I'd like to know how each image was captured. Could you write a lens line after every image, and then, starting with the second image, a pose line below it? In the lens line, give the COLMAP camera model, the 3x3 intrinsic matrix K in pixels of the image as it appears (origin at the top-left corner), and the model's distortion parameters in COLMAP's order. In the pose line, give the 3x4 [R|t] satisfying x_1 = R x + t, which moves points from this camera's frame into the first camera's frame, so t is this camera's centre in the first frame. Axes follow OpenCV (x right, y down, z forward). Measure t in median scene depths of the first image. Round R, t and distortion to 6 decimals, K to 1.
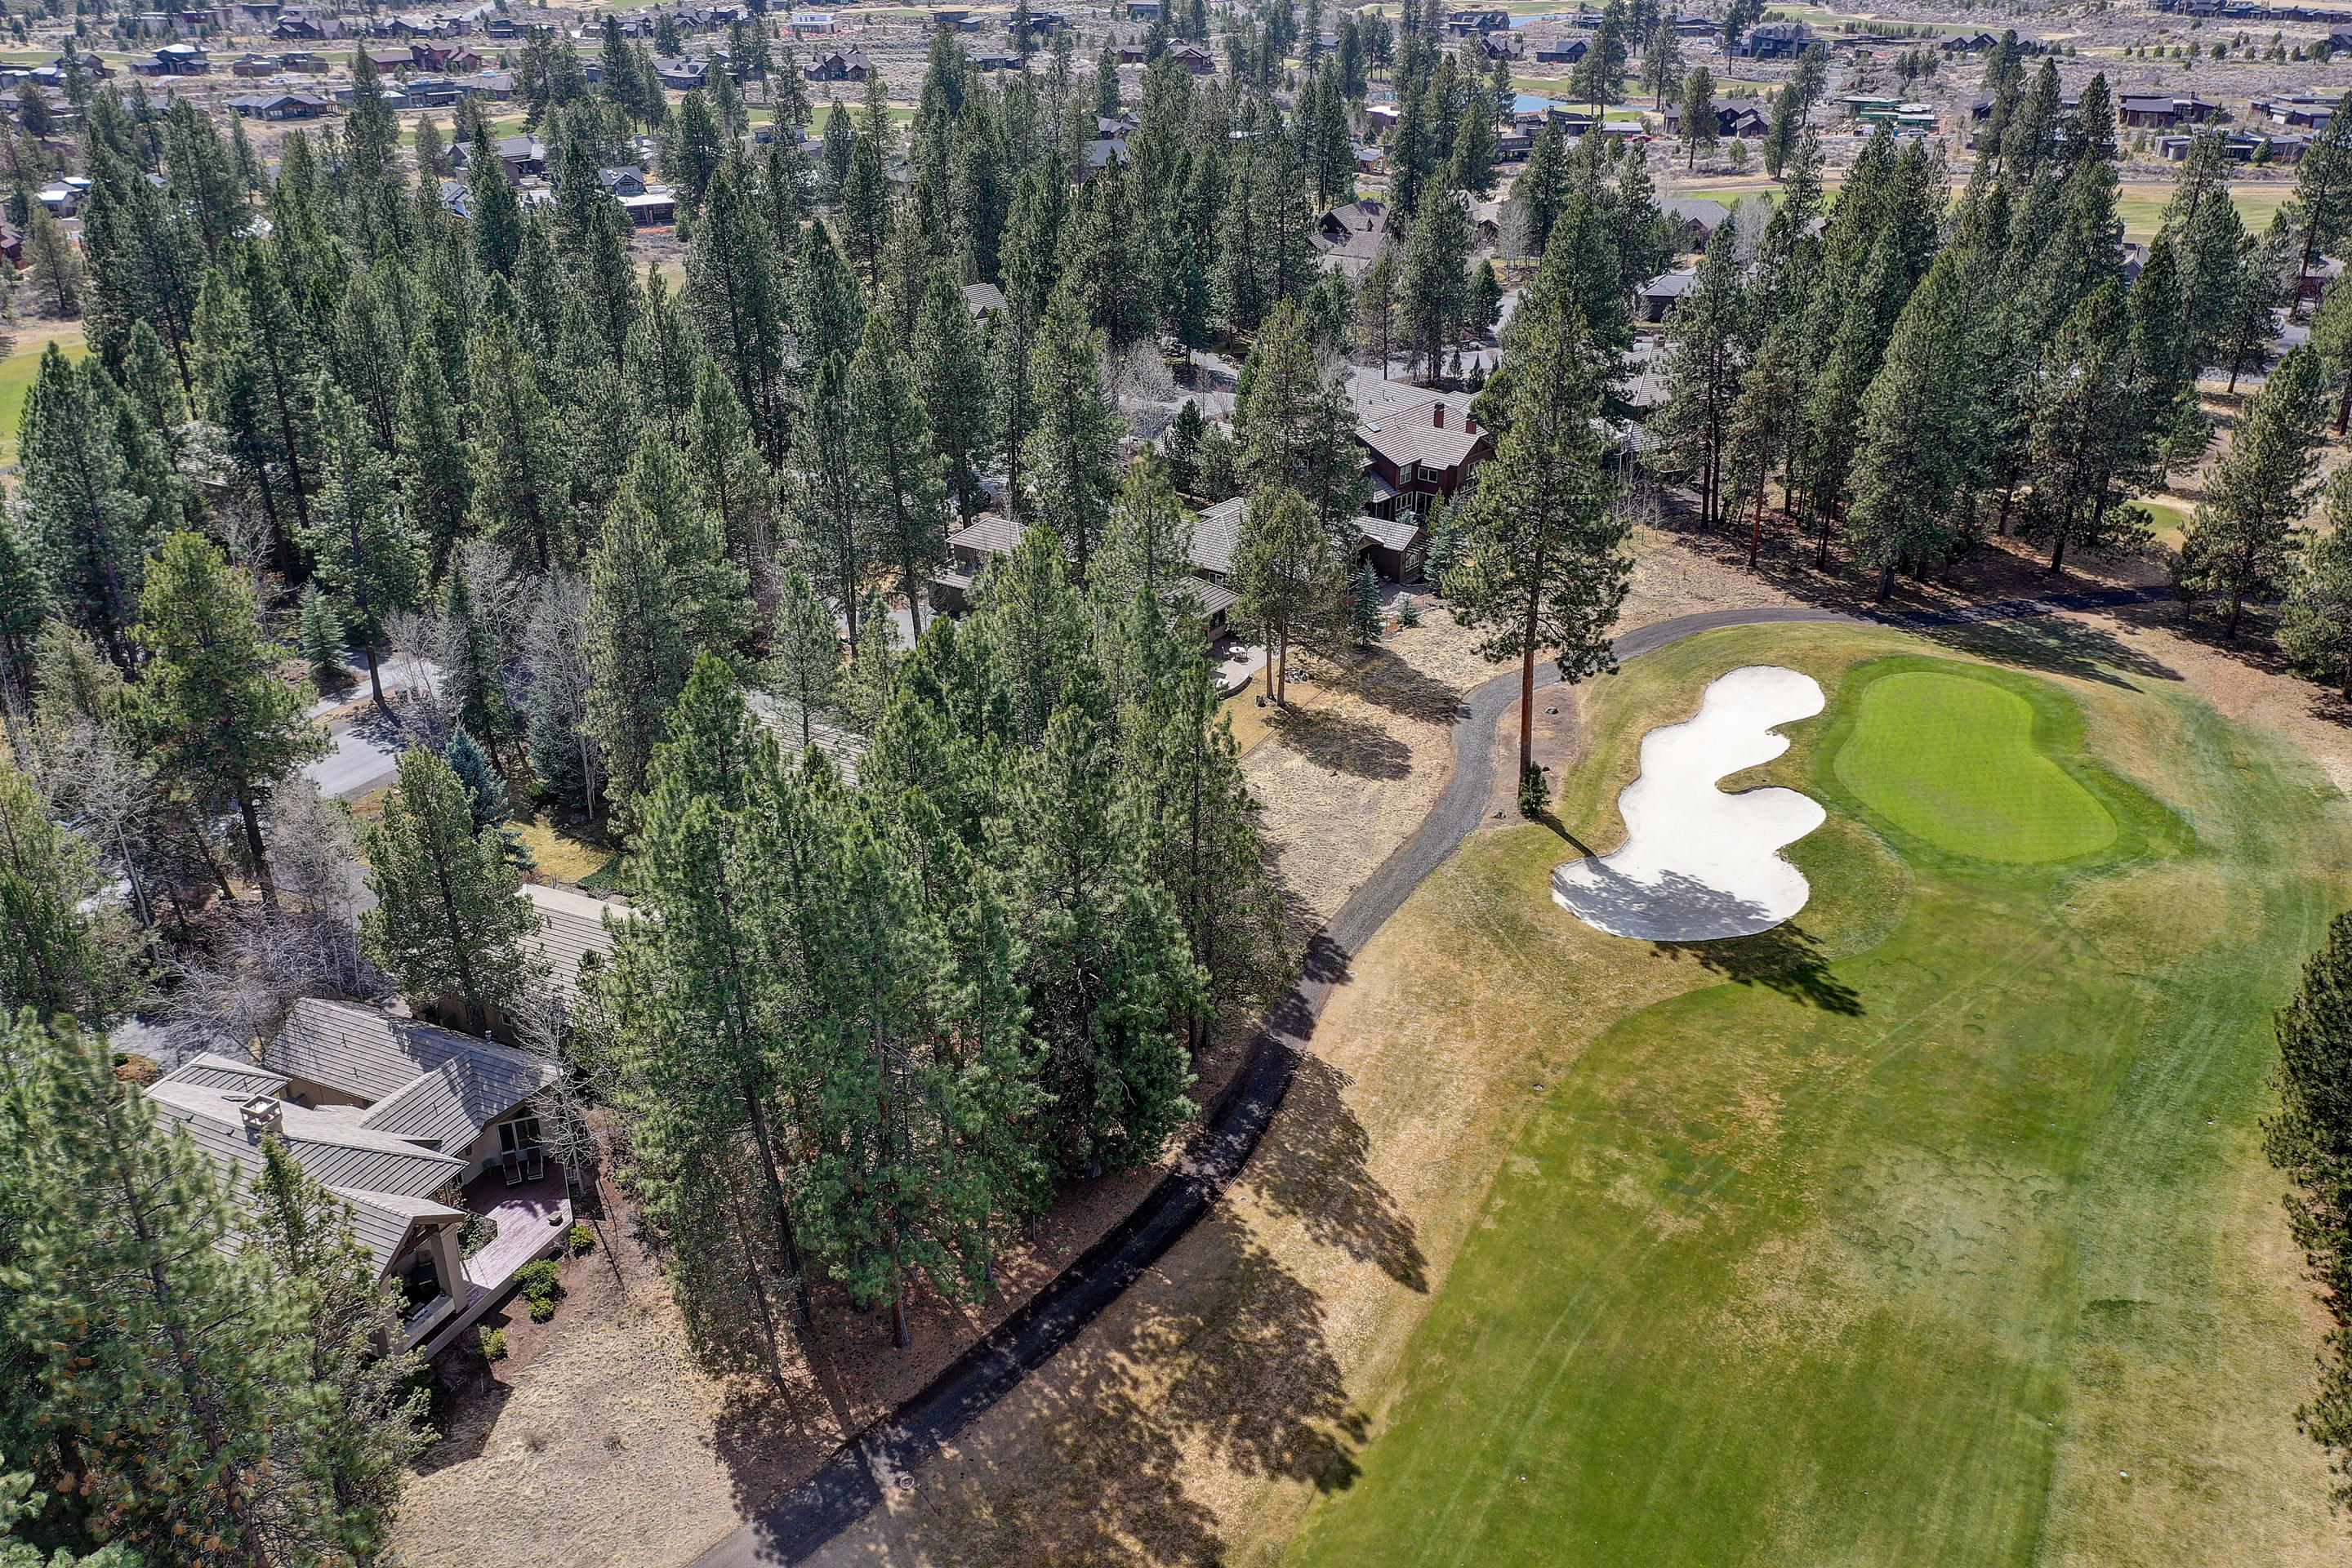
lens RADIAL K [[1863.5, 0, 1157.8], [0, 1863.5, 781.1], [0, 0, 1]] dist [0.006238, -0.005382]
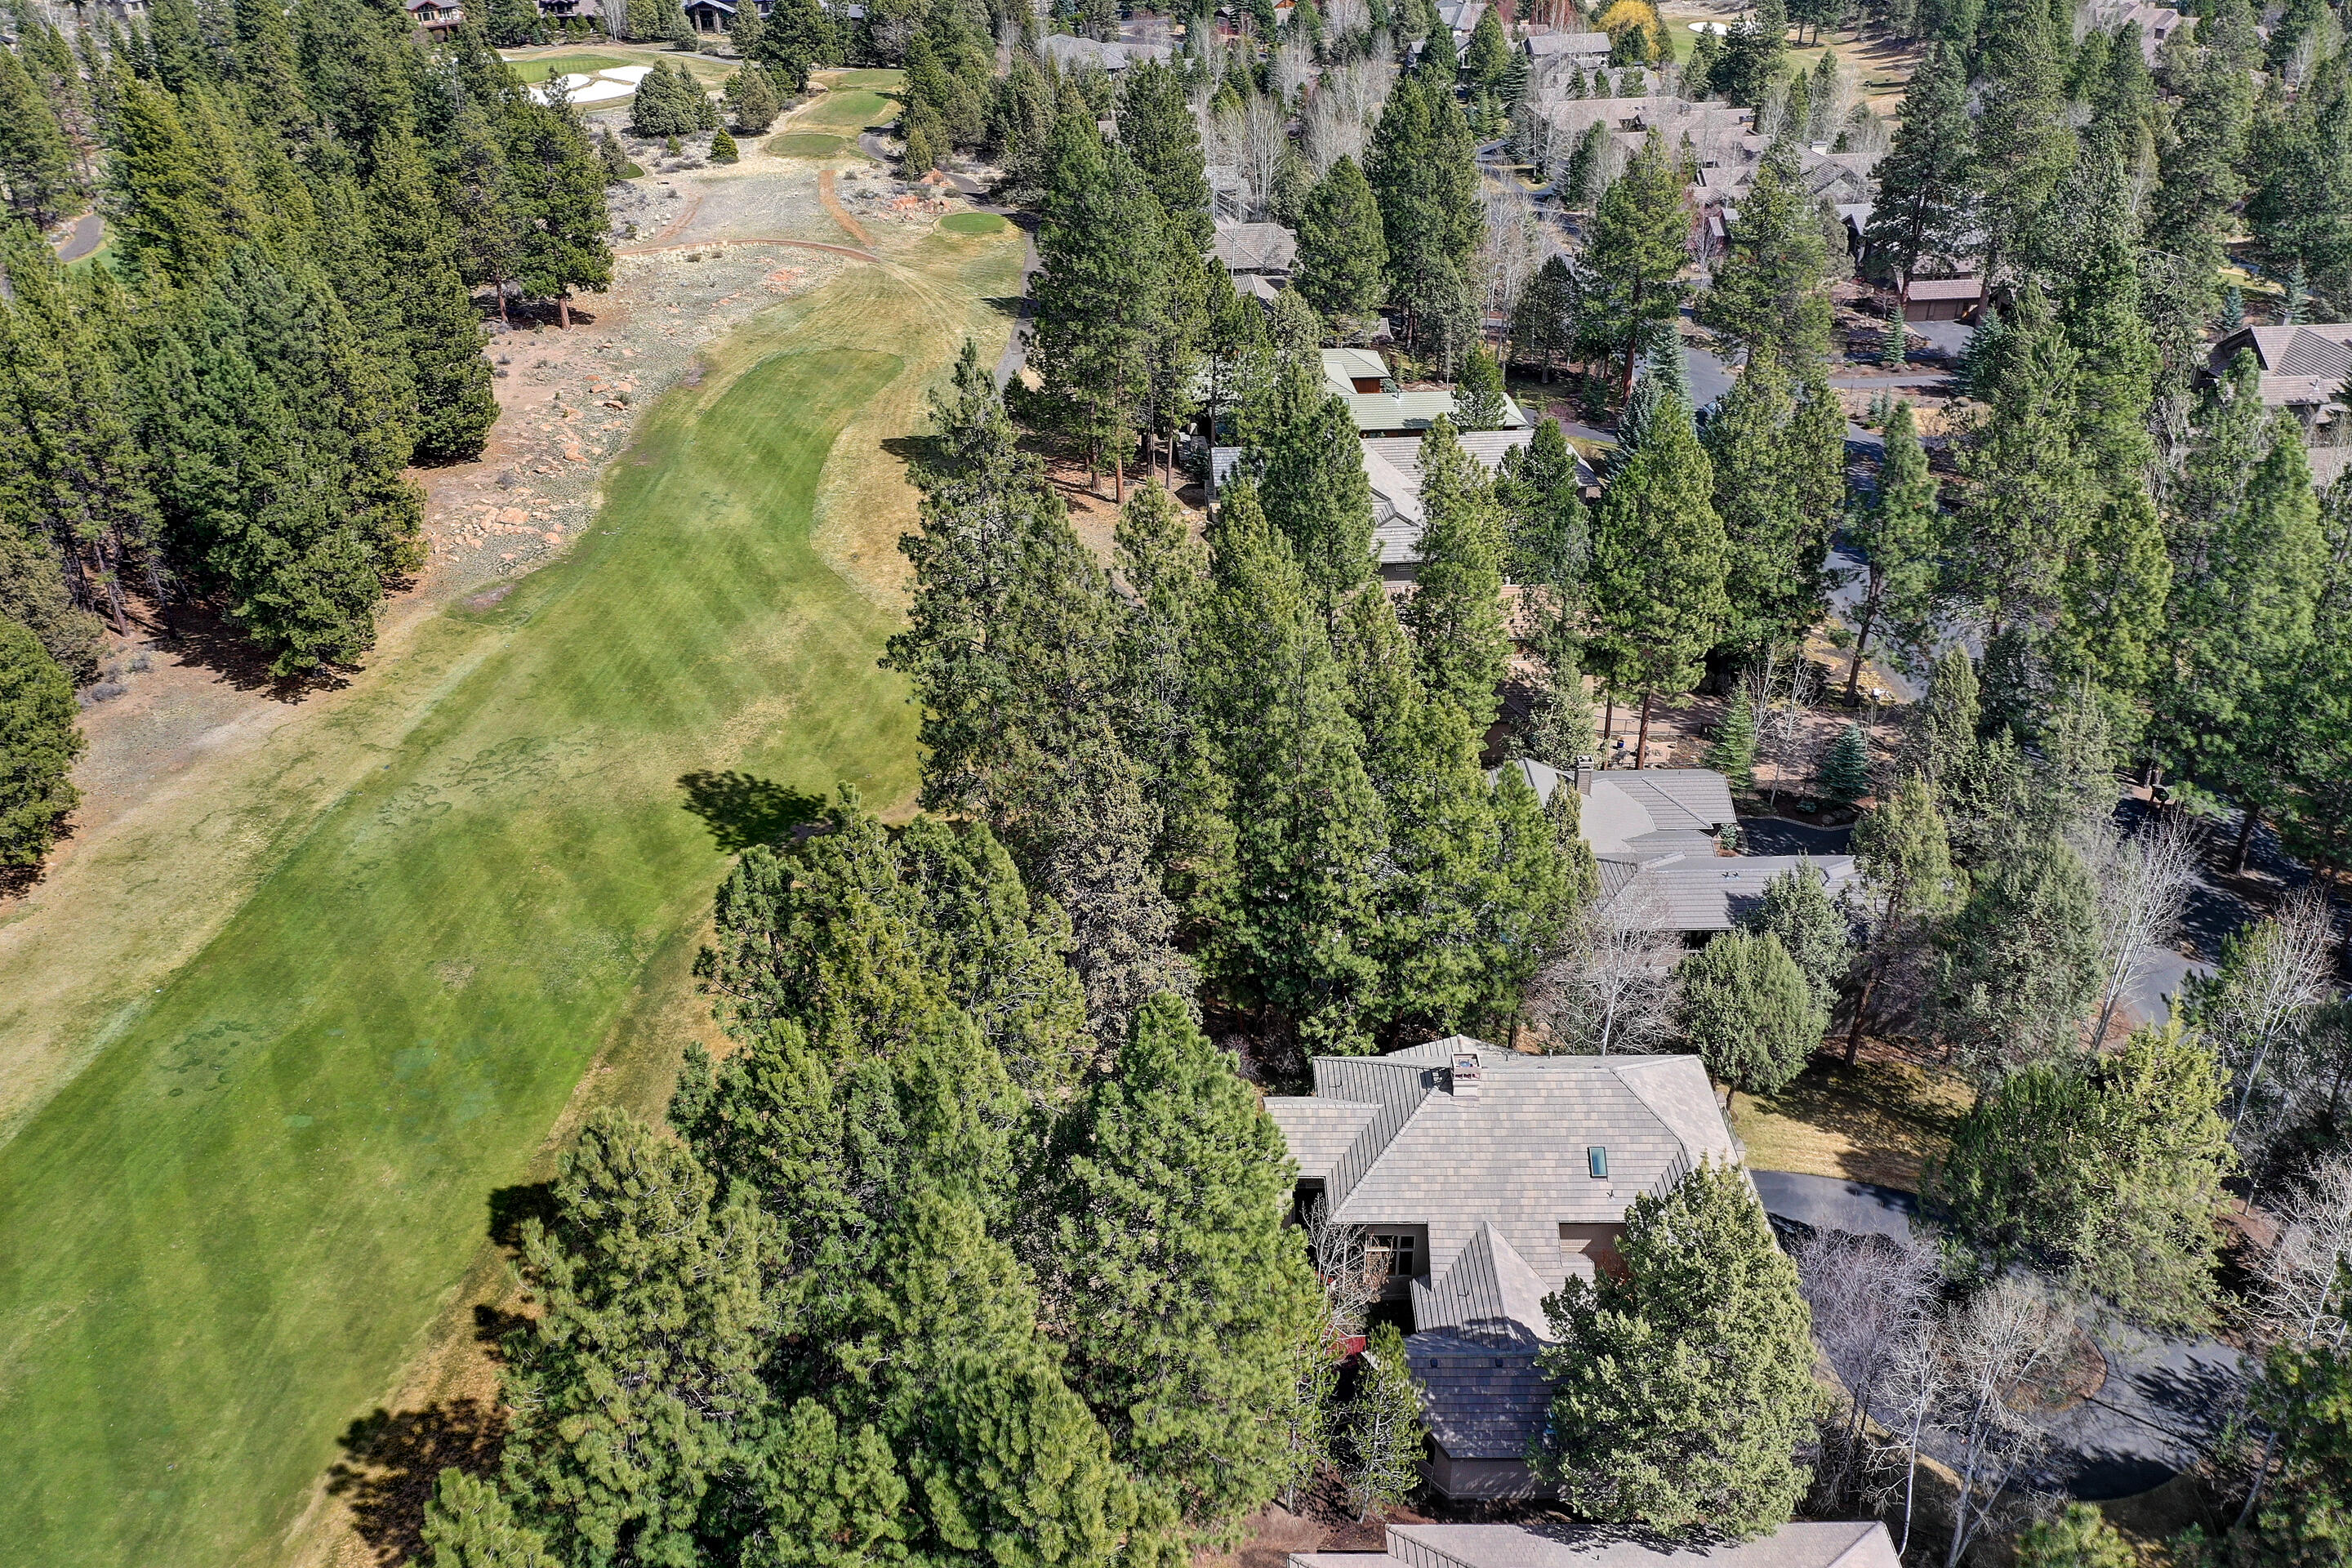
lens RADIAL K [[1863.5, 0, 1176.0], [0, 1863.5, 773.2], [0, 0, 1]] dist [0.006238, -0.005382]
pose [[-0.917751, 0.200849, -0.342627, -0.028666], [-0.162201, 0.597921, 0.784972, -0.622103], [0.362525, 0.775983, -0.516164, 1.235752]]
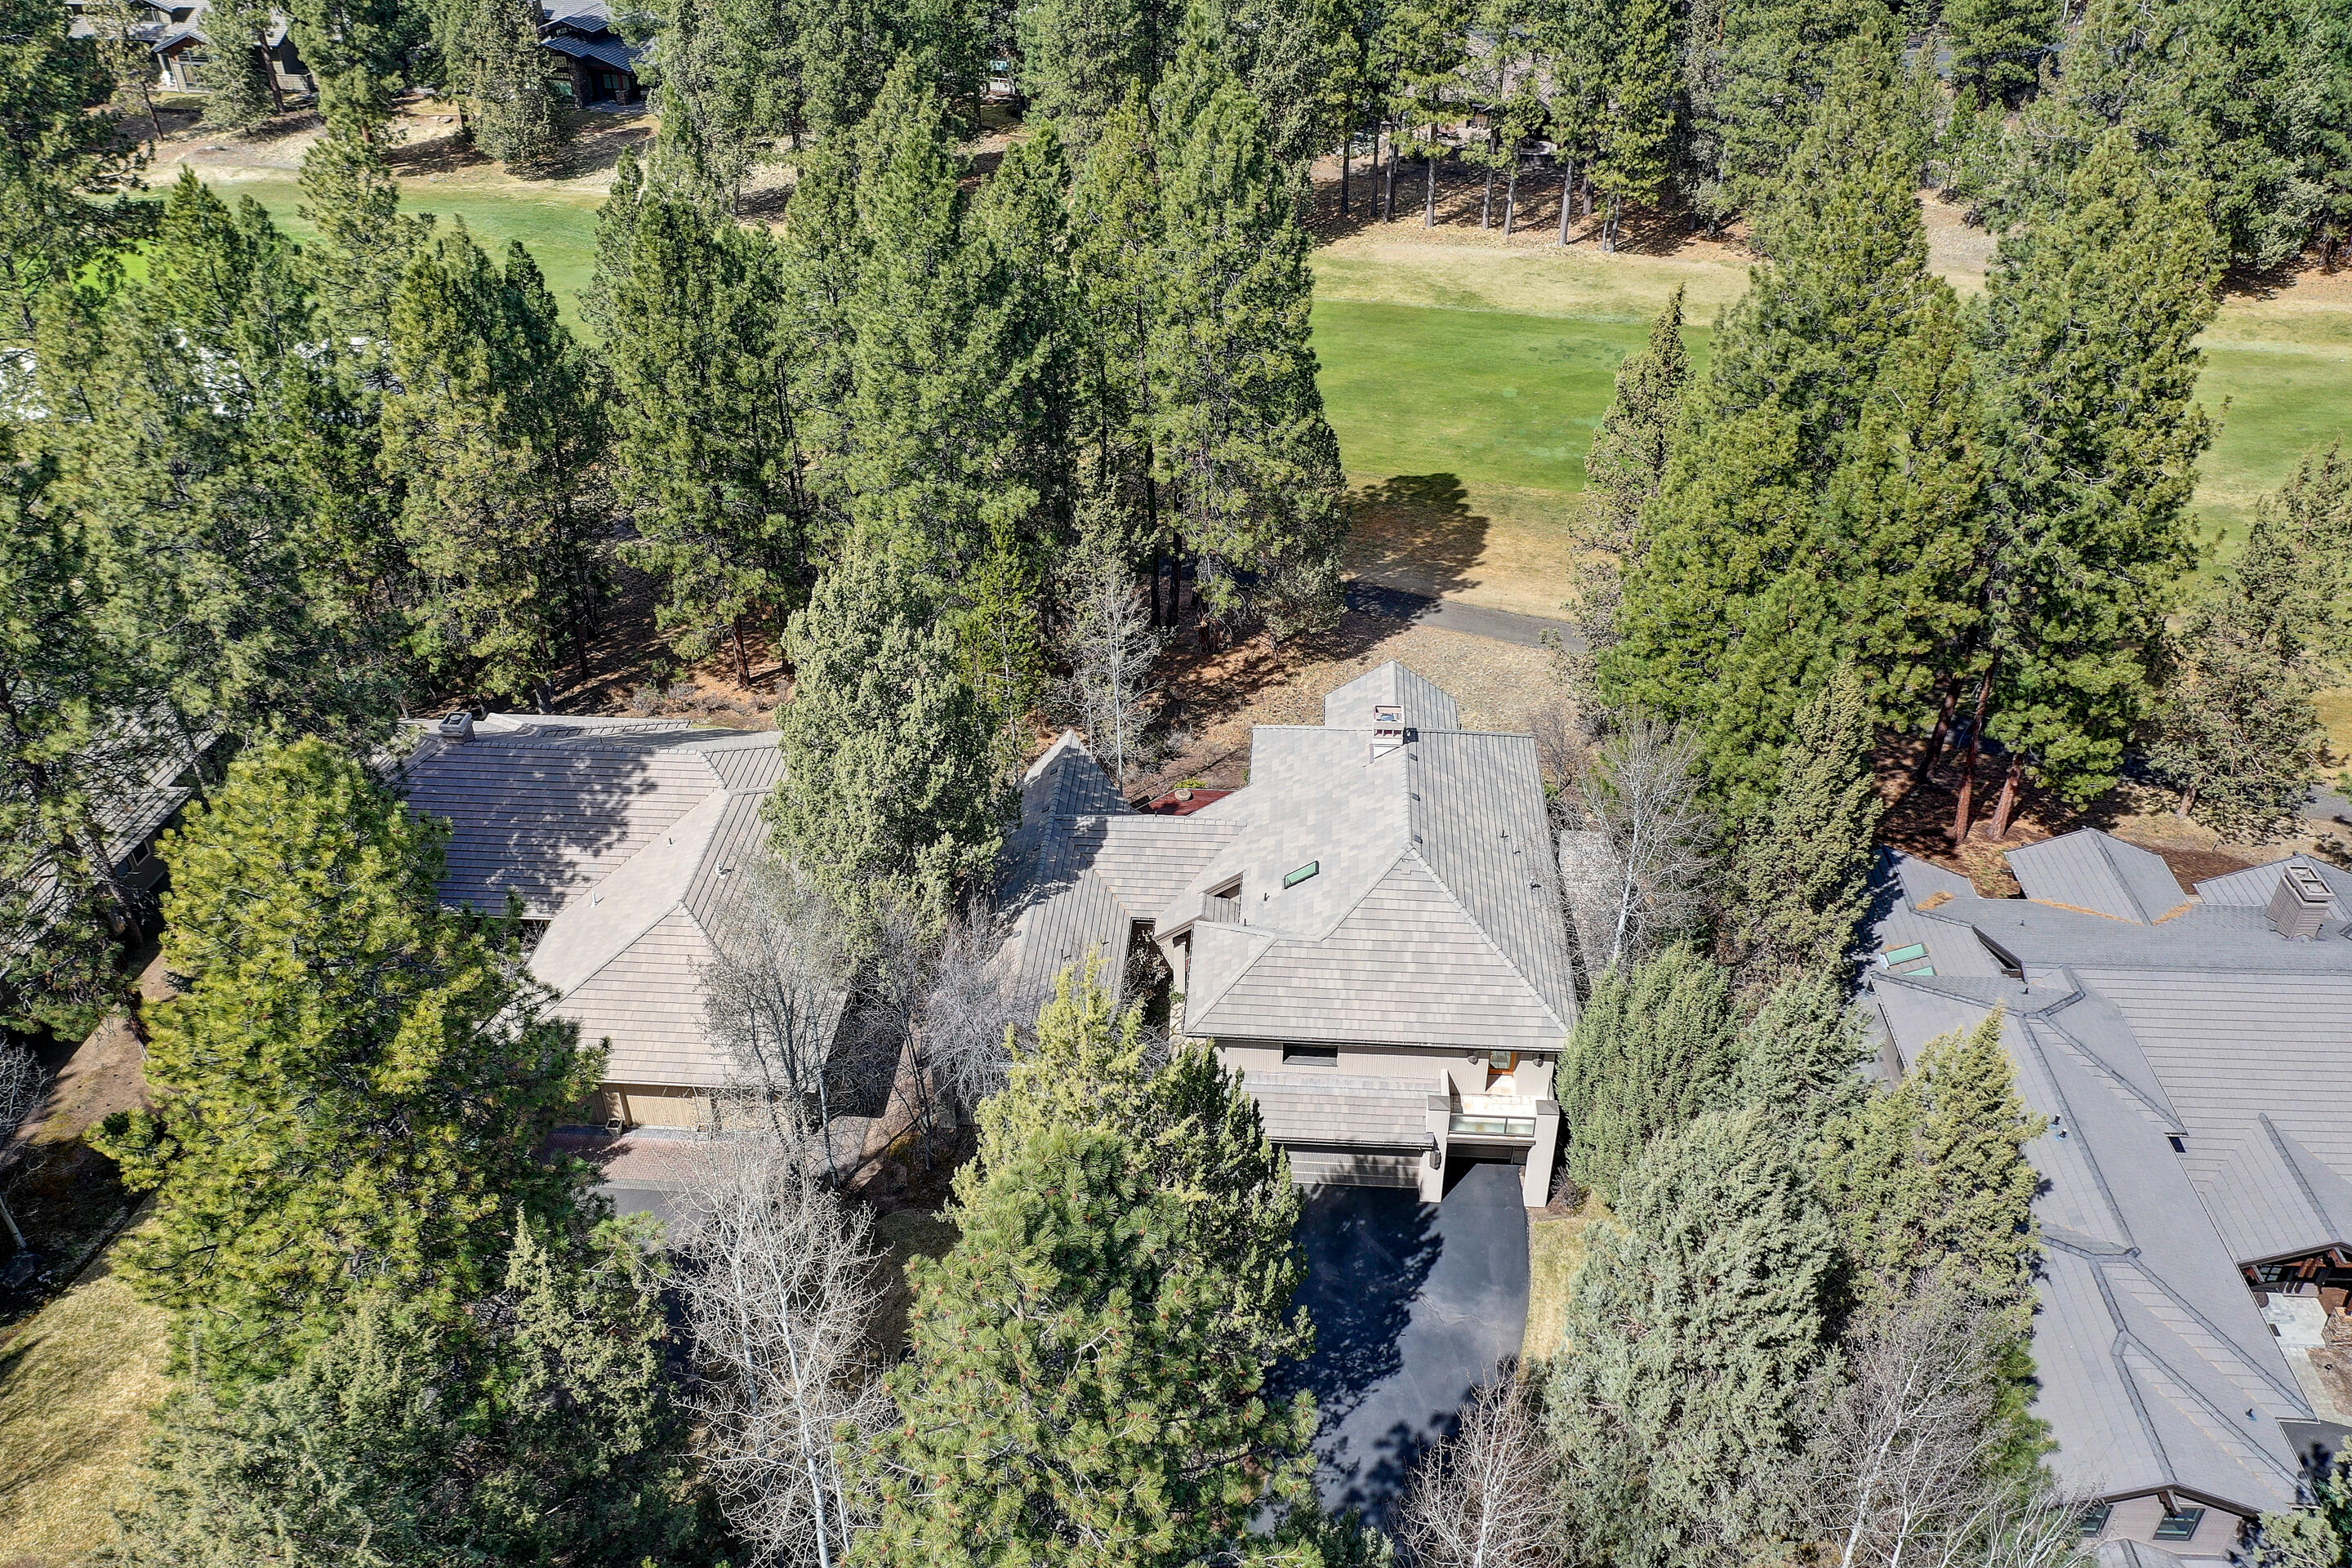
lens RADIAL K [[1863.5, 0, 1180.1], [0, 1863.5, 779.2], [0, 0, 1]] dist [0.006238, -0.005382]
pose [[-0.345675, -0.537078, 0.769452, -1.017358], [0.405330, 0.654090, 0.638650, -0.350098], [-0.846296, 0.532647, -0.008409, 1.018320]]
